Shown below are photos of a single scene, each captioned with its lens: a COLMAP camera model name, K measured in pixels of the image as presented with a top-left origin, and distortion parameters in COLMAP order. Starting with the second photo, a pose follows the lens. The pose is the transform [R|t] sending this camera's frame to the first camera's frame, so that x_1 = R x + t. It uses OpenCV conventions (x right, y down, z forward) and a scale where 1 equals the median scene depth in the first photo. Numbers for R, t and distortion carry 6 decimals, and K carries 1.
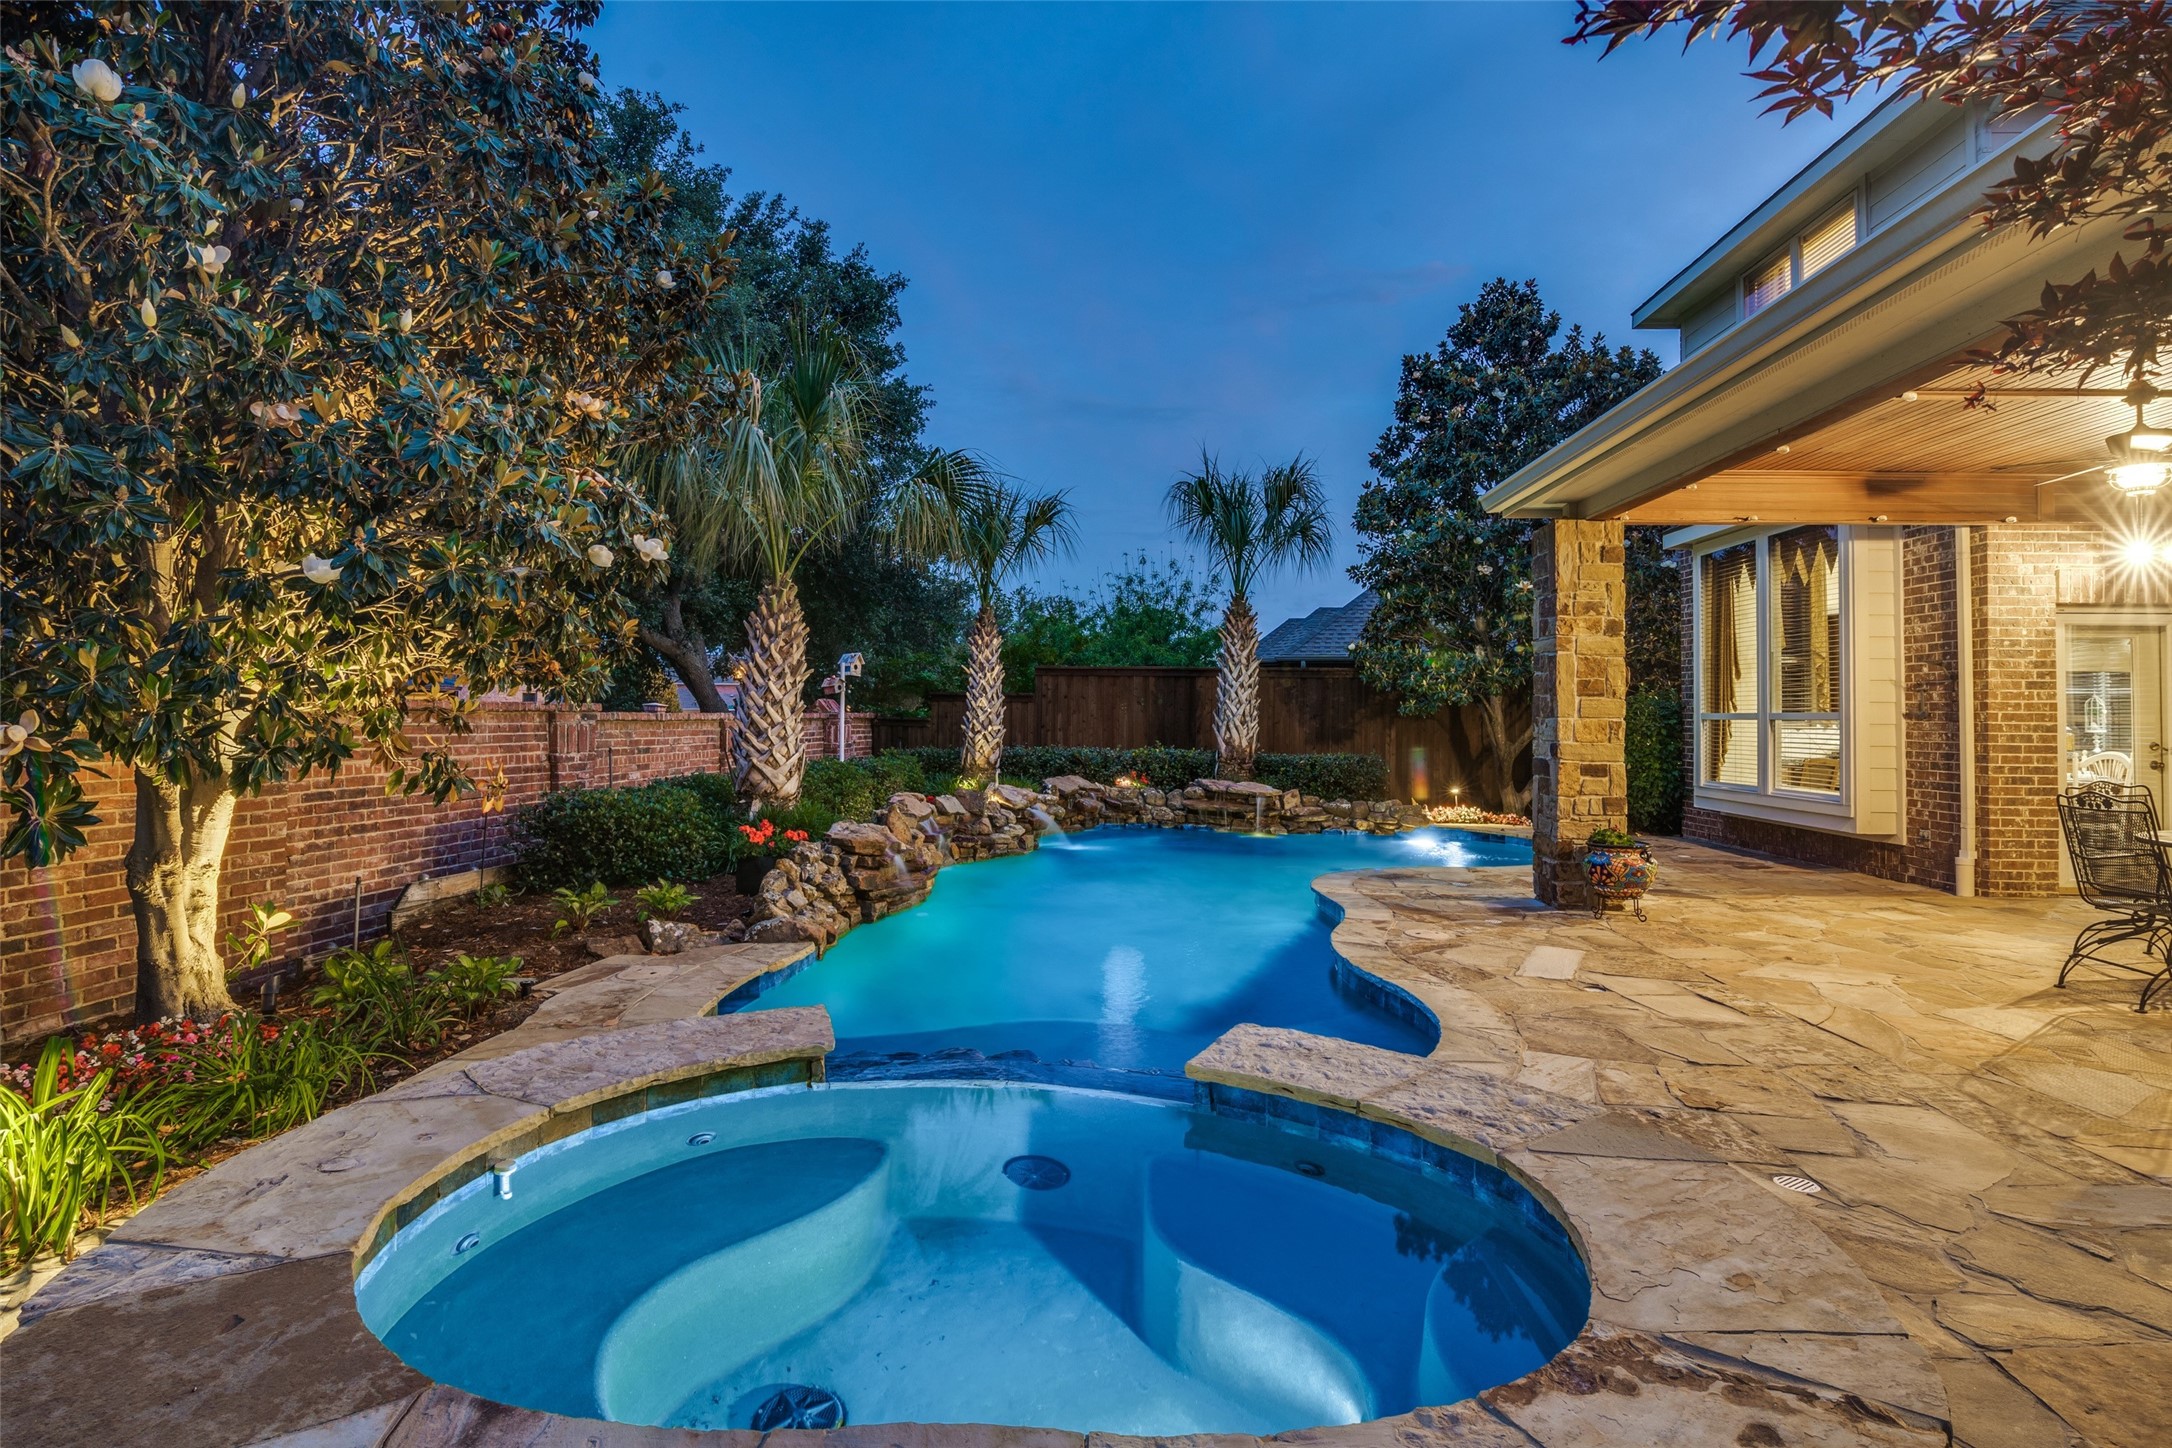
lens RADIAL K [[1042.9, 0, 1060.4], [0, 1042.9, 681.9], [0, 0, 1]] dist [-0.013758, 0.000126]
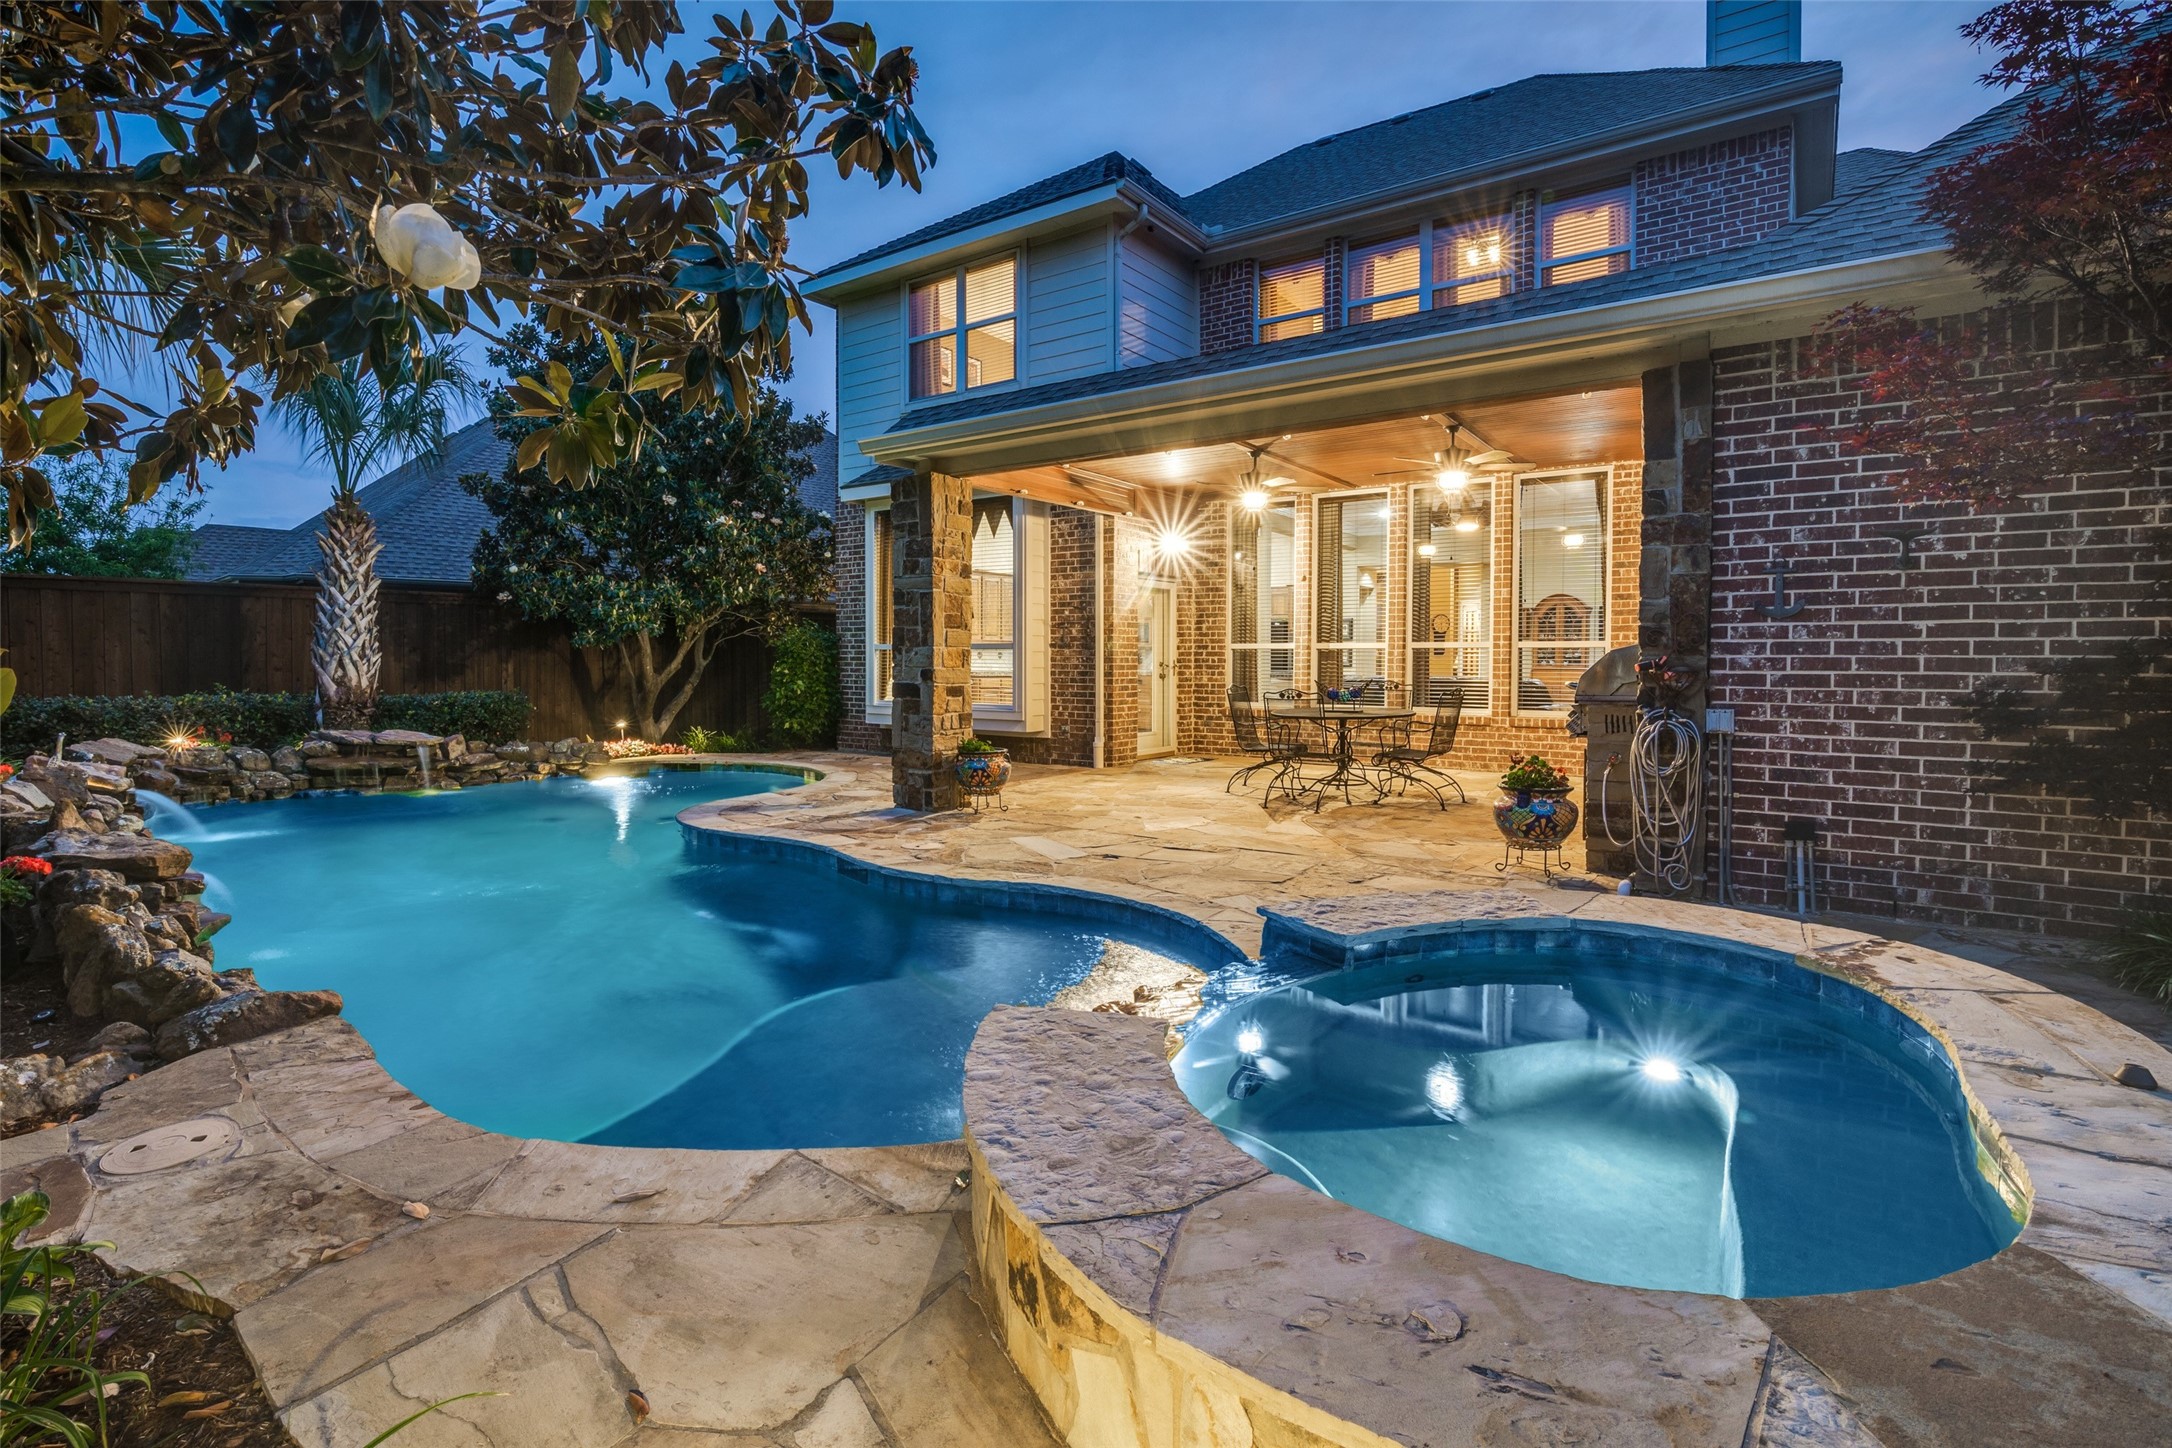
lens RADIAL K [[1042.9, 0, 1060.4], [0, 1042.9, 681.9], [0, 0, 1]] dist [-0.013758, 0.000126]
pose [[0.538807, -0.030348, 0.841882, -0.276909], [-0.023709, 0.998409, 0.051164, 0.007354], [-0.842095, -0.047528, 0.537230, 0.176045]]
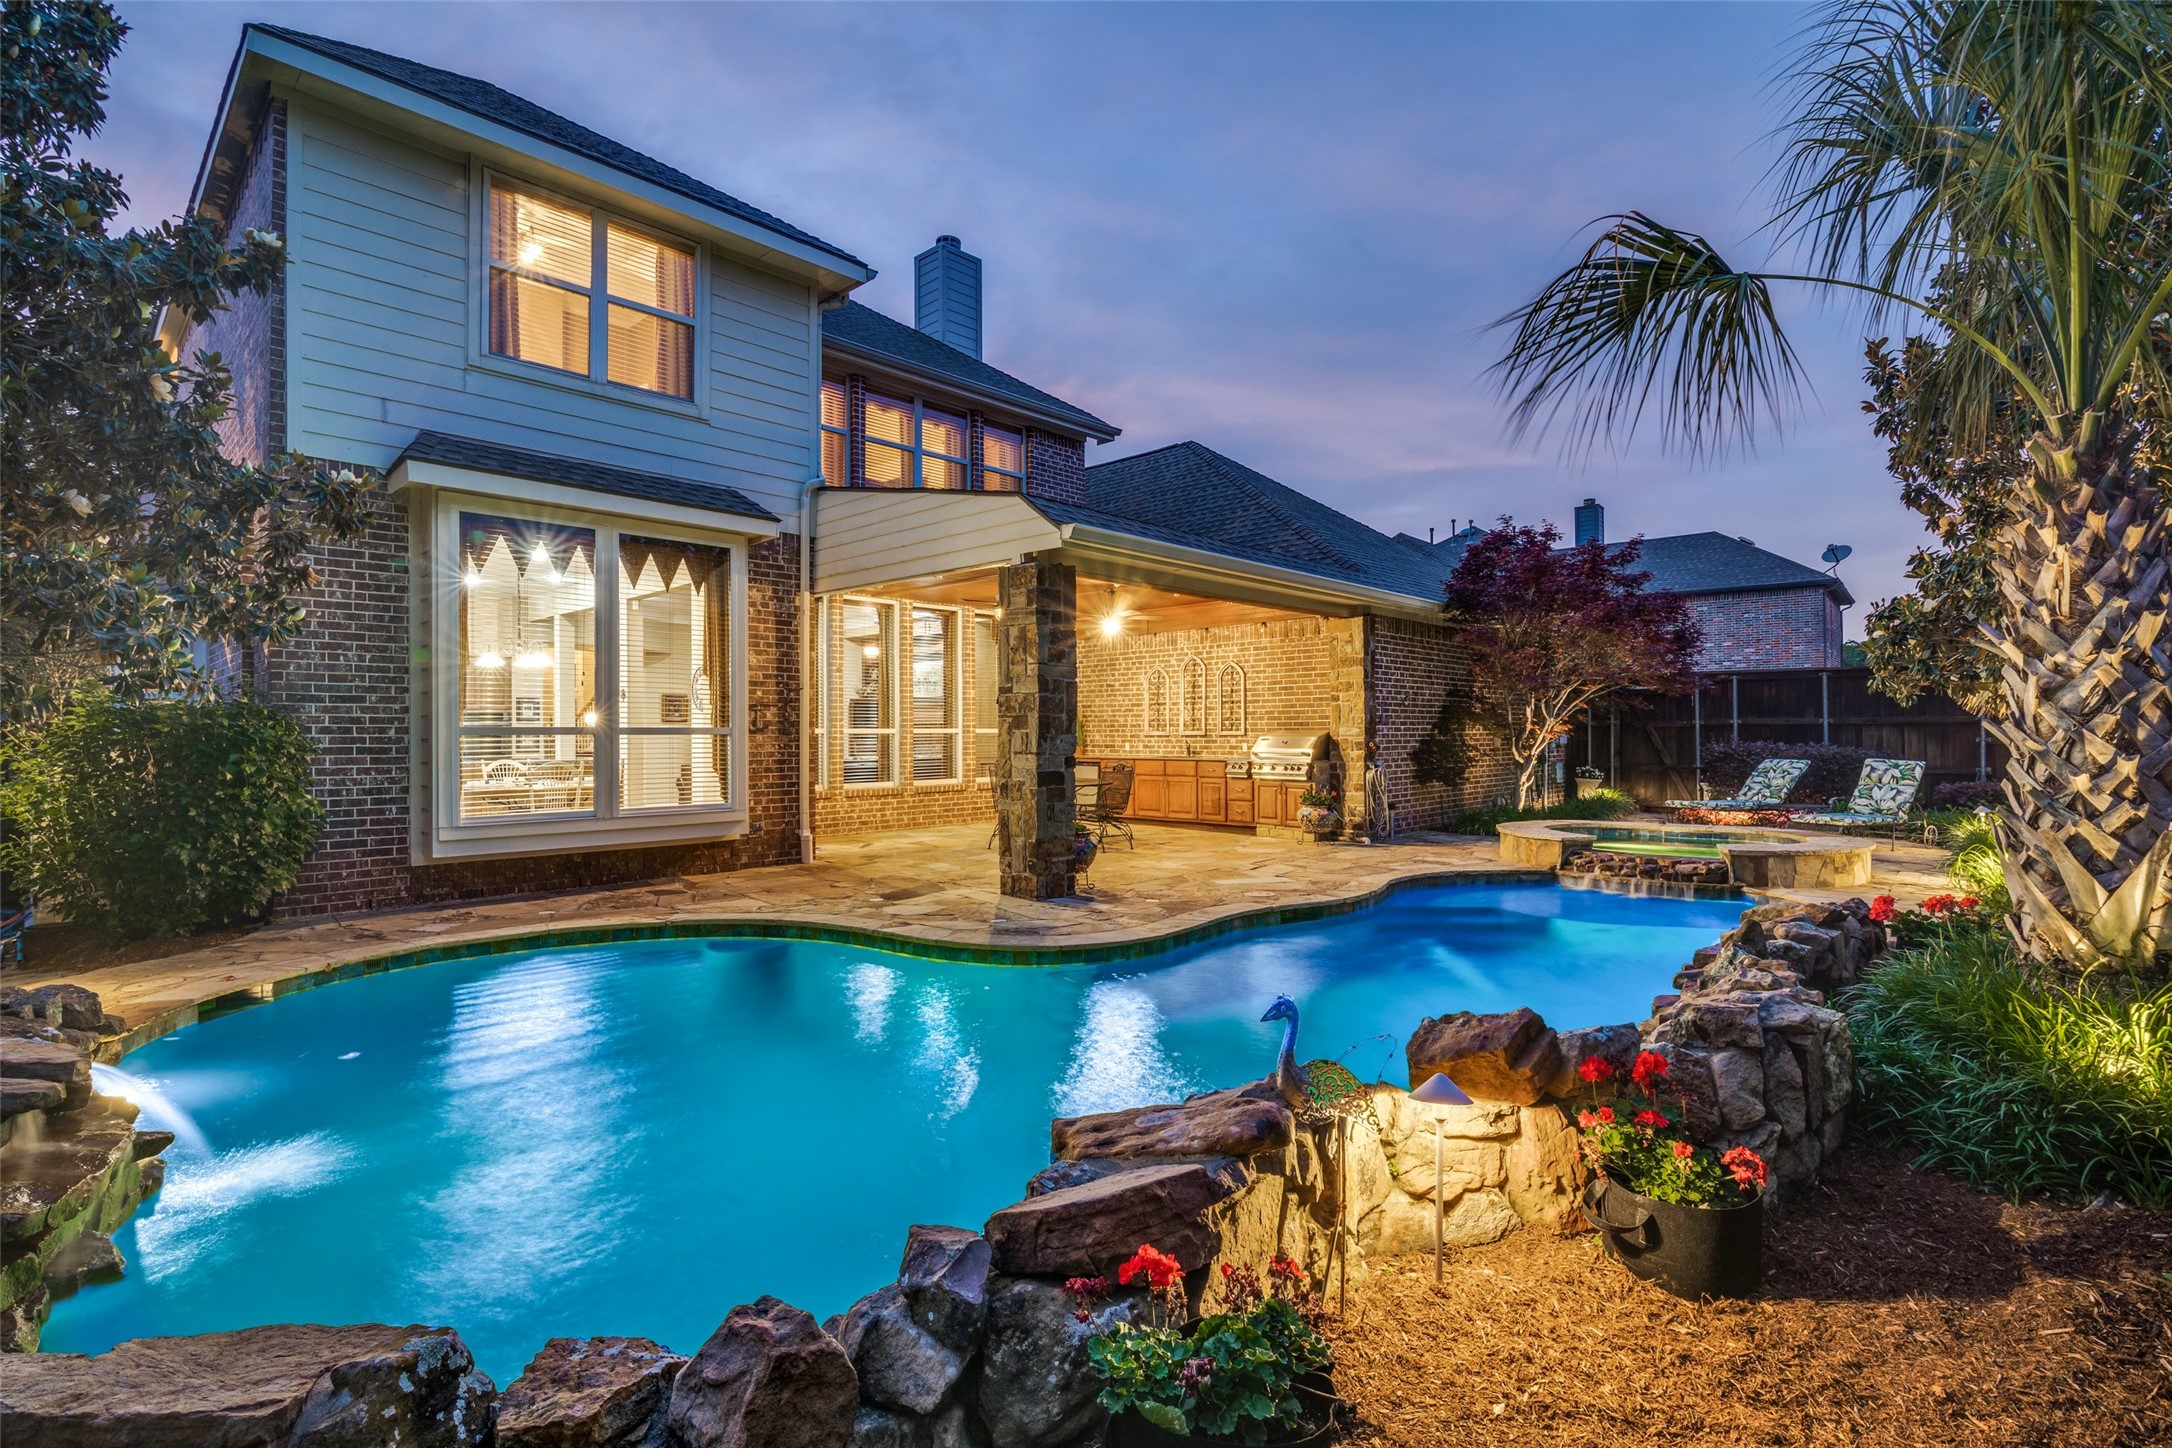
lens RADIAL K [[1018.1, 0, 1086.0], [0, 1018.1, 724.0], [0, 0, 1]] dist [0.001032, 0.000176]
pose [[-0.768353, -0.001426, 0.640025, -0.185355], [-0.028912, 0.999054, -0.032483, 0.039841], [-0.639373, -0.043463, -0.767668, 1.257213]]
